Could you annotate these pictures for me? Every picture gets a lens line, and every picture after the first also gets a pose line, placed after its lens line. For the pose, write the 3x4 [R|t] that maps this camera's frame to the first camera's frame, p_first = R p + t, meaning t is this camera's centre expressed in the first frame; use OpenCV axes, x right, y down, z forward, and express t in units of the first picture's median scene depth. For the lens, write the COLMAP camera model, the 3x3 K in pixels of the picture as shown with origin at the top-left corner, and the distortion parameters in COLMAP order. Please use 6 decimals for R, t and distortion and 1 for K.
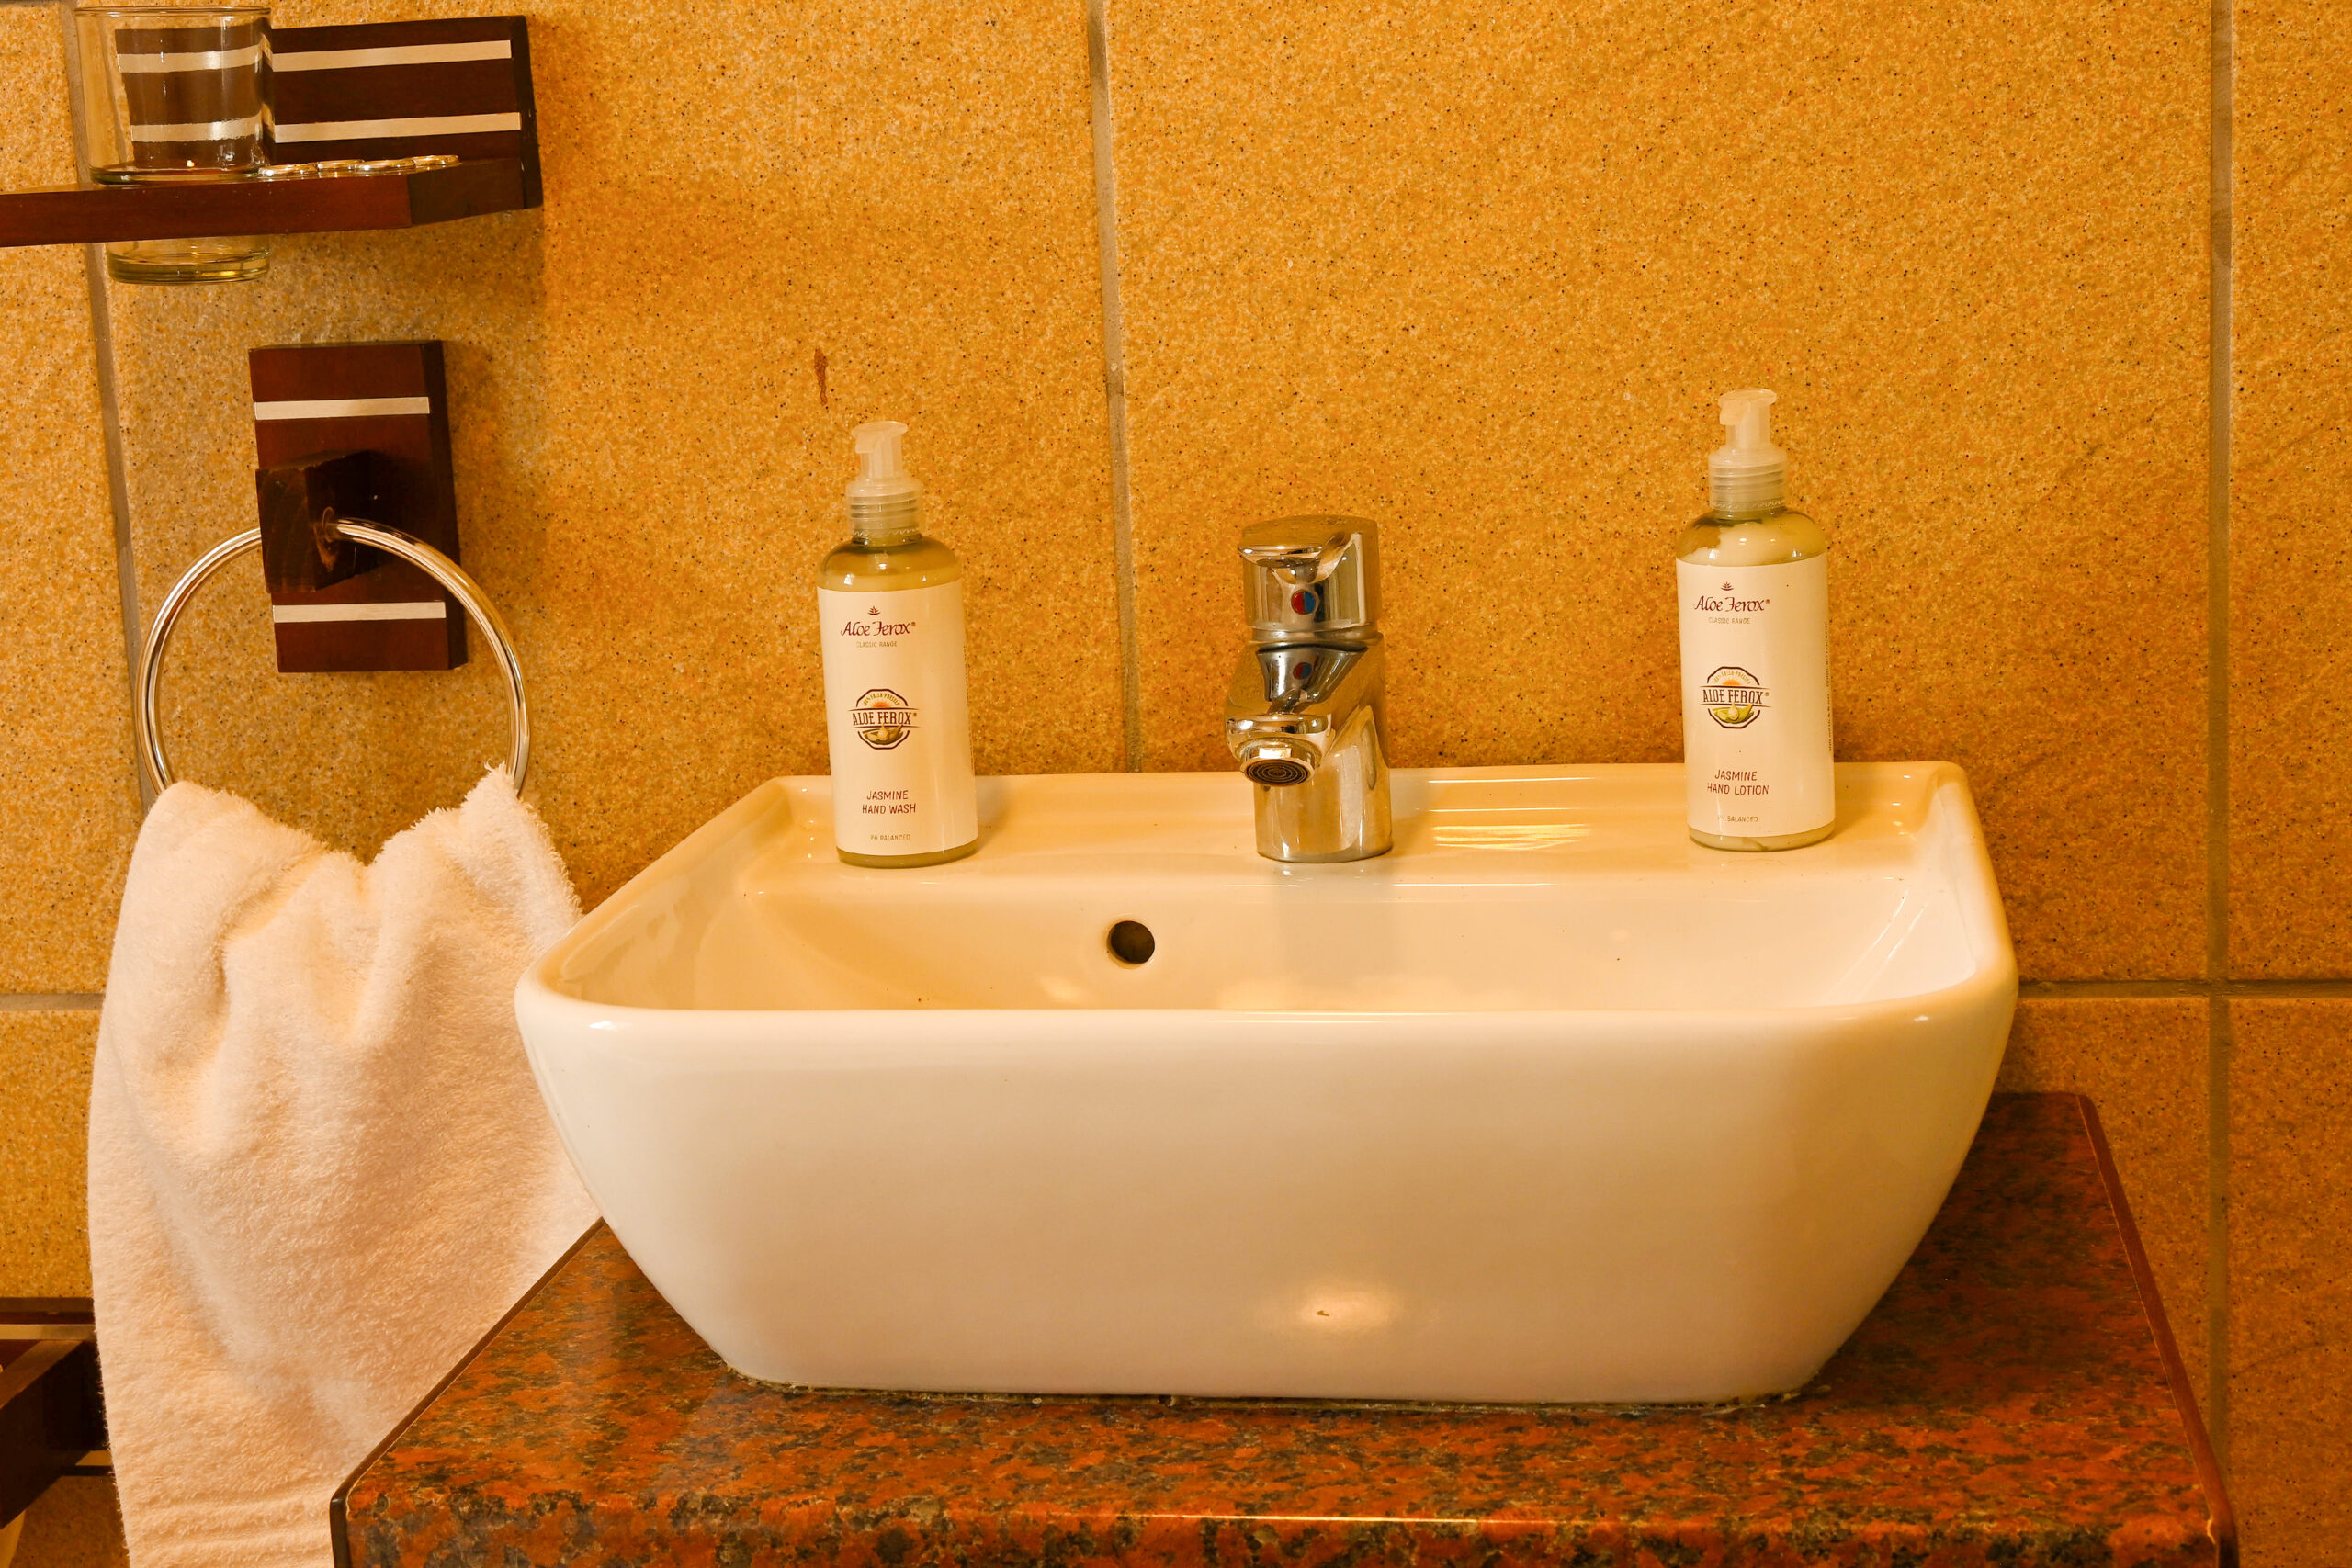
lens RADIAL K [[3505.3, 0, 1179.2], [0, 3505.3, 783.2], [0, 0, 1]] dist [0.058136, 0.000000]
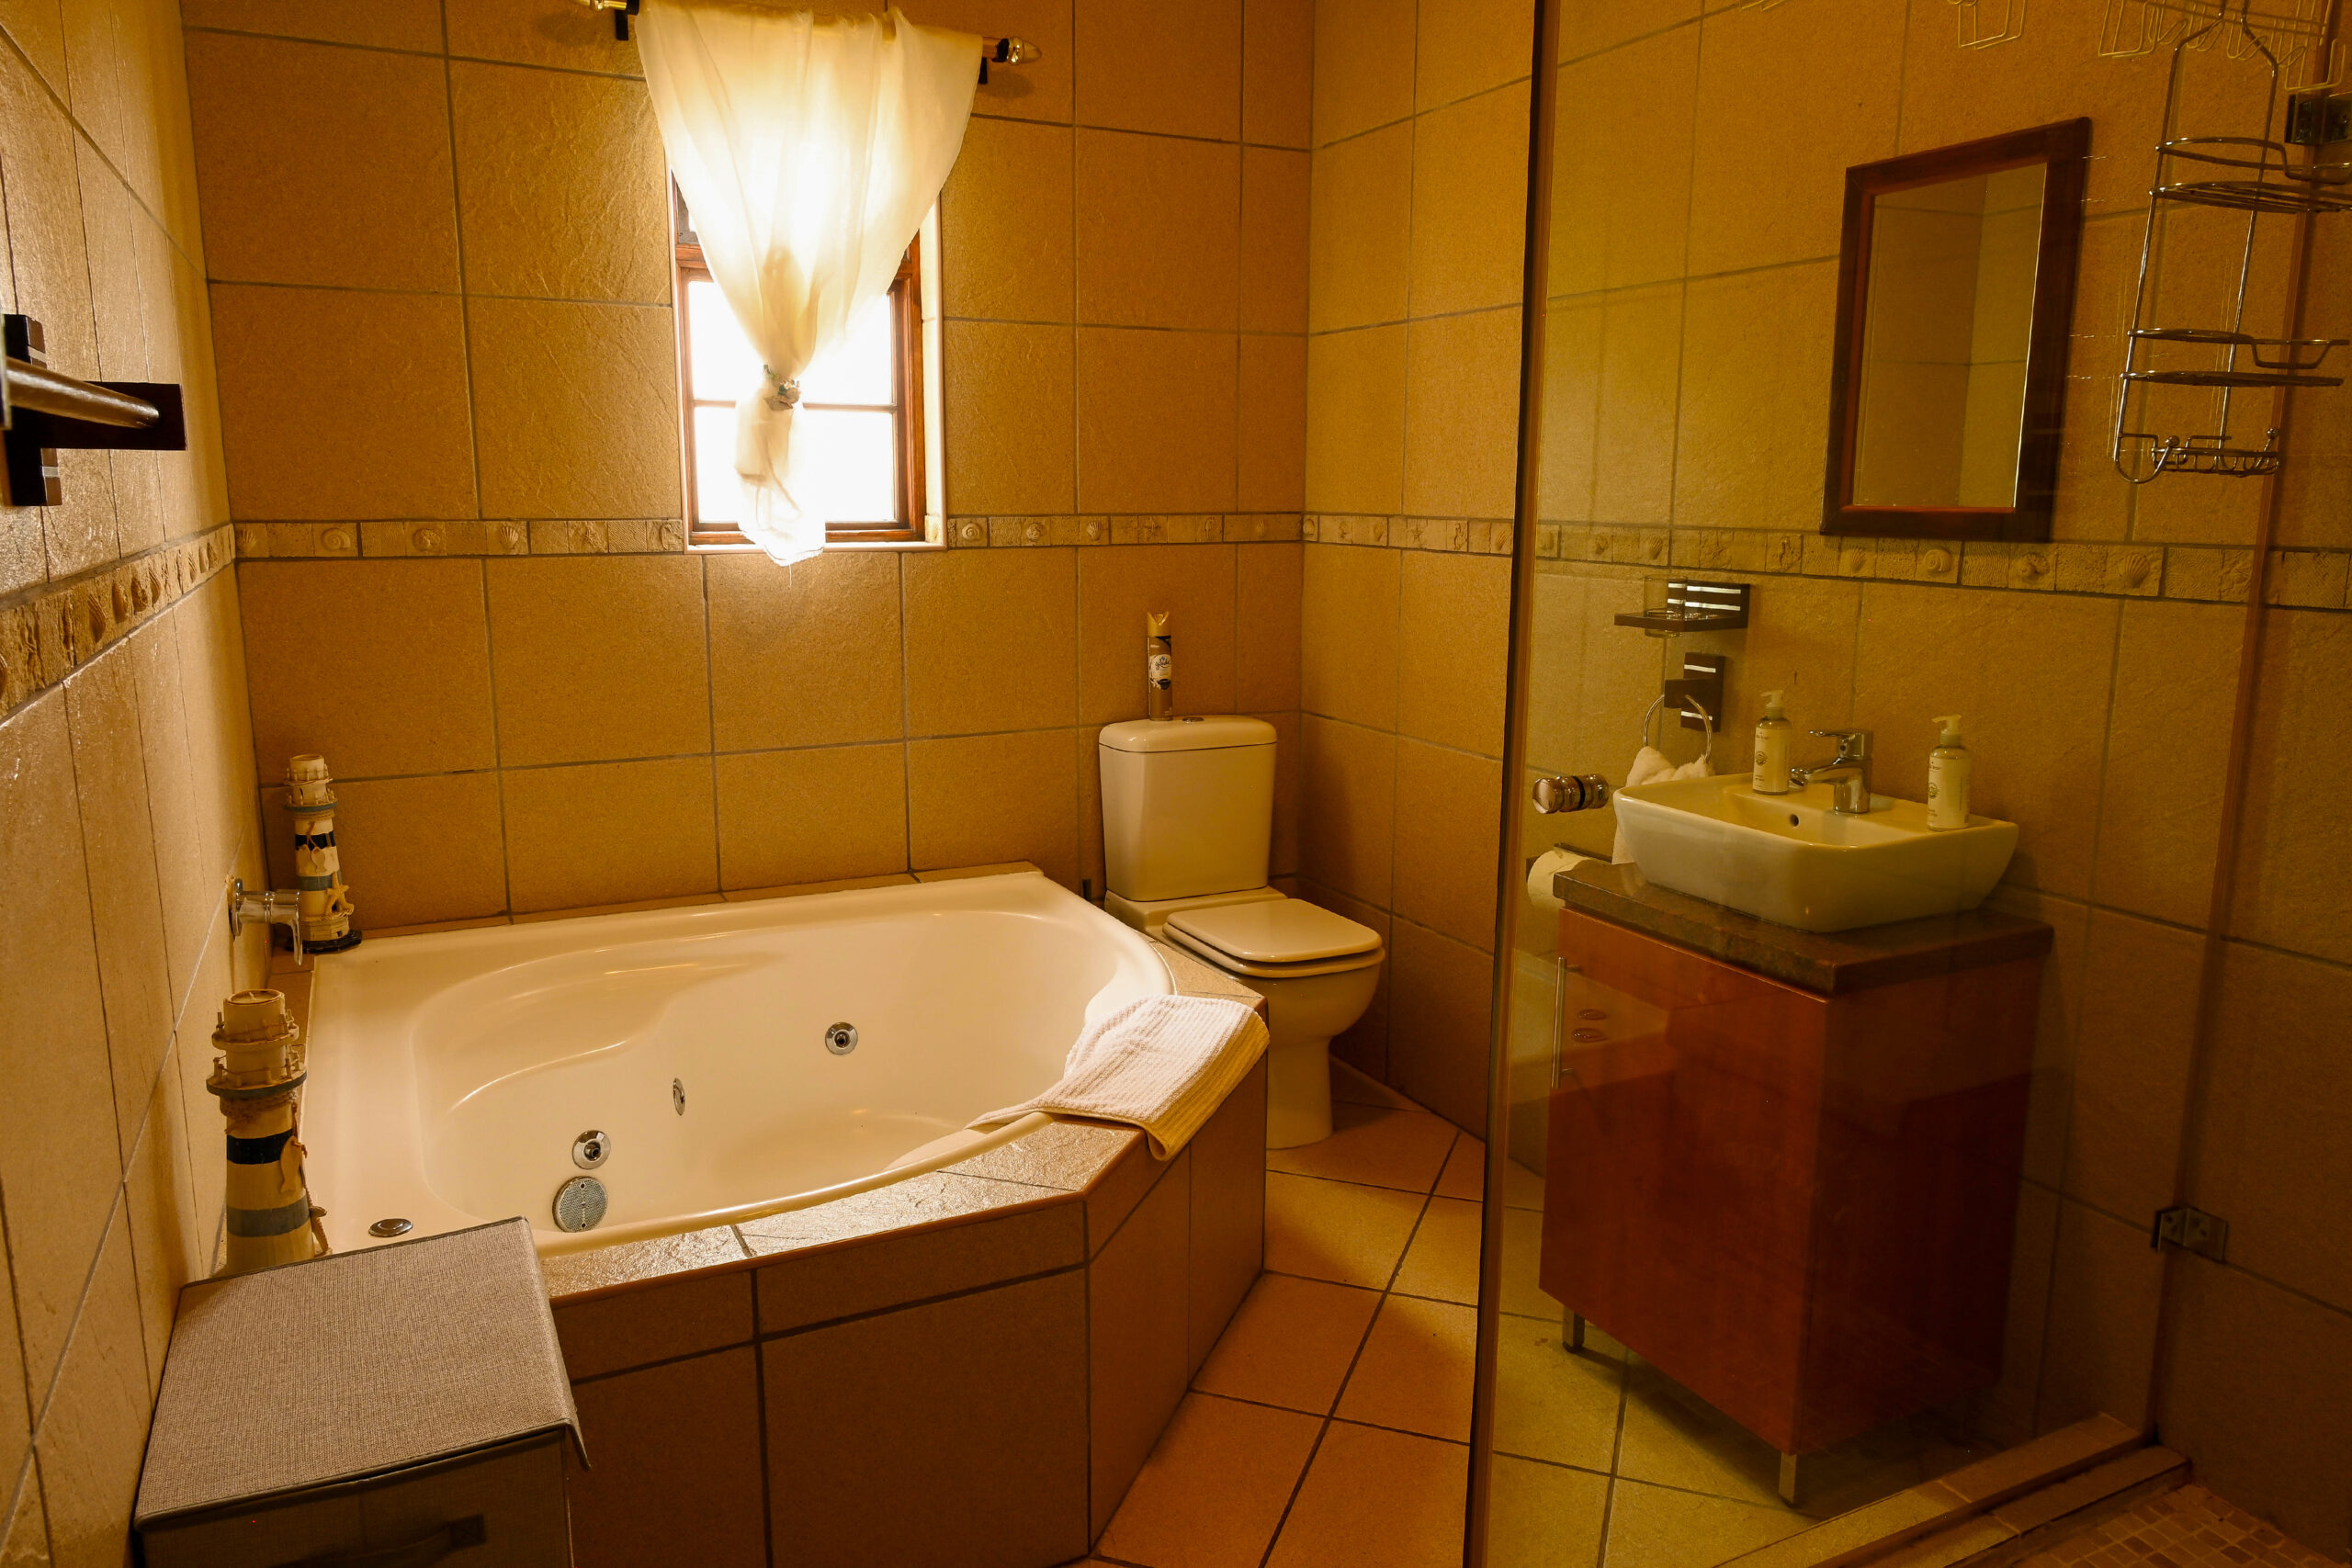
lens RADIAL K [[1654.6, 0, 1179.9], [0, 1654.6, 786.3], [0, 0, 1]] dist [0.003011, 0.002863]
pose [[0.566070, 0.195202, -0.800913, 1.115371], [-0.182458, 0.977131, 0.109193, -0.074399], [0.803912, 0.084322, 0.588741, -0.743496]]
